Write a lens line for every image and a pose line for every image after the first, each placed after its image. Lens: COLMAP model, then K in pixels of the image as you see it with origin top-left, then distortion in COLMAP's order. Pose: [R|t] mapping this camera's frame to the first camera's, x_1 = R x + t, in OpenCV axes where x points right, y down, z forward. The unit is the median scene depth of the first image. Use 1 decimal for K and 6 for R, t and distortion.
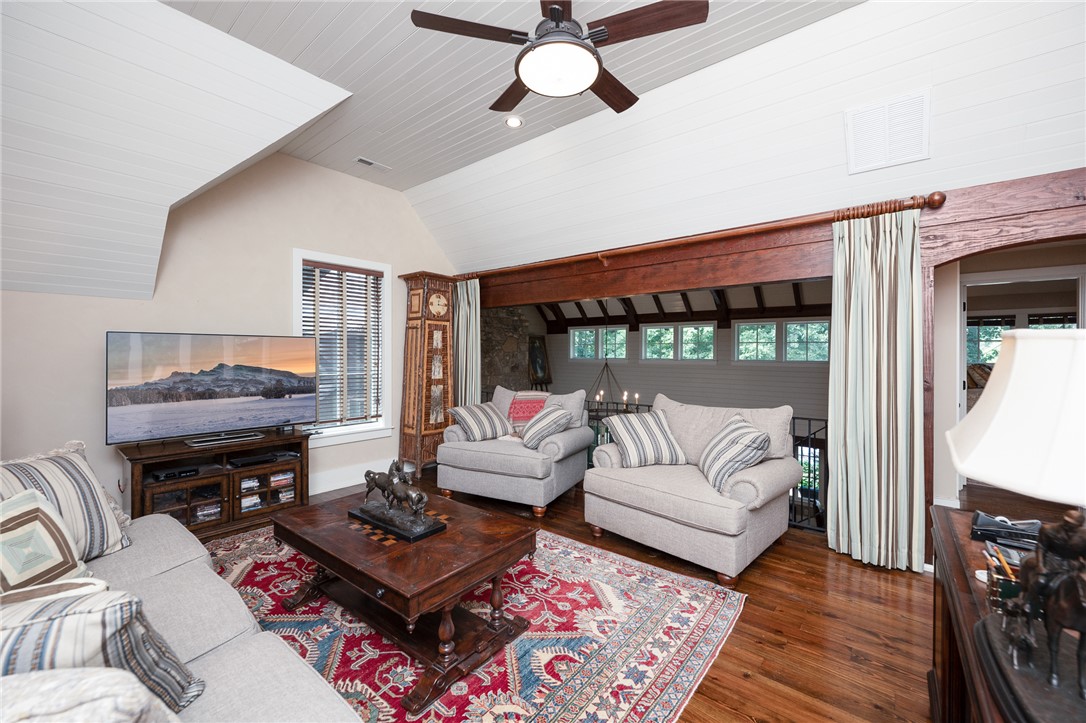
lens RADIAL K [[434.8, 0, 543.4], [0, 434.8, 357.4], [0, 0, 1]] dist [-0.003572, -0.000259]
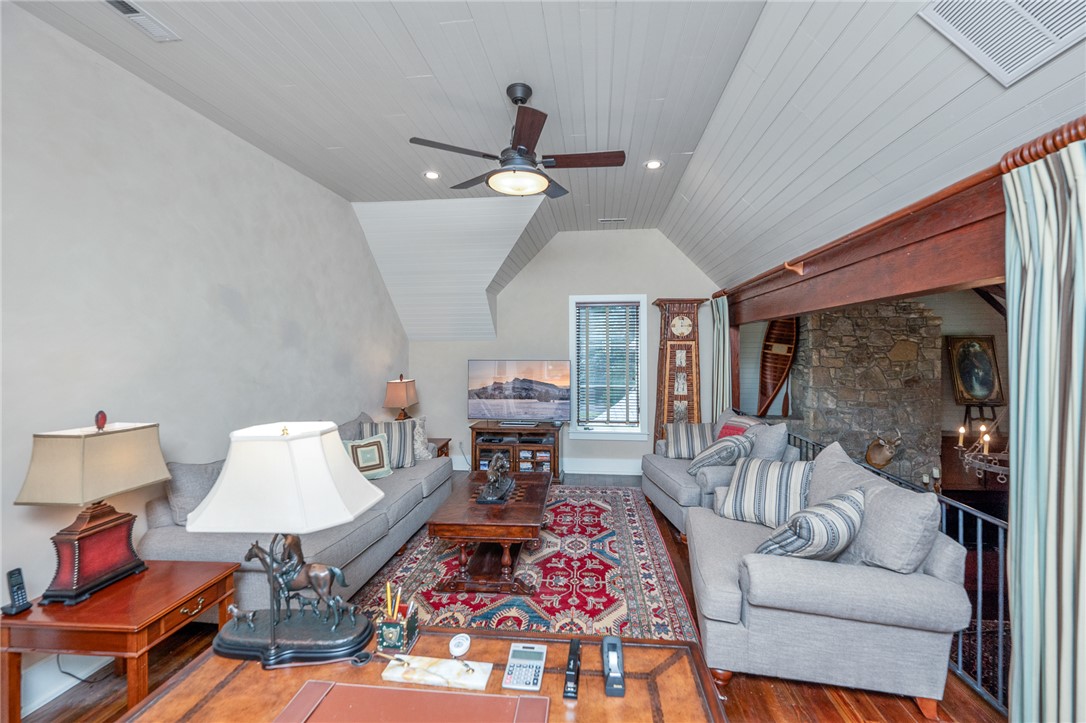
lens RADIAL K [[434.8, 0, 545.1], [0, 434.8, 355.8], [0, 0, 1]] dist [-0.003572, -0.000259]
pose [[0.547269, 0.004128, -0.836947, 0.653849], [-0.001147, 0.999991, 0.004183, -0.071669], [0.836956, -0.001329, 0.547268, 0.180605]]
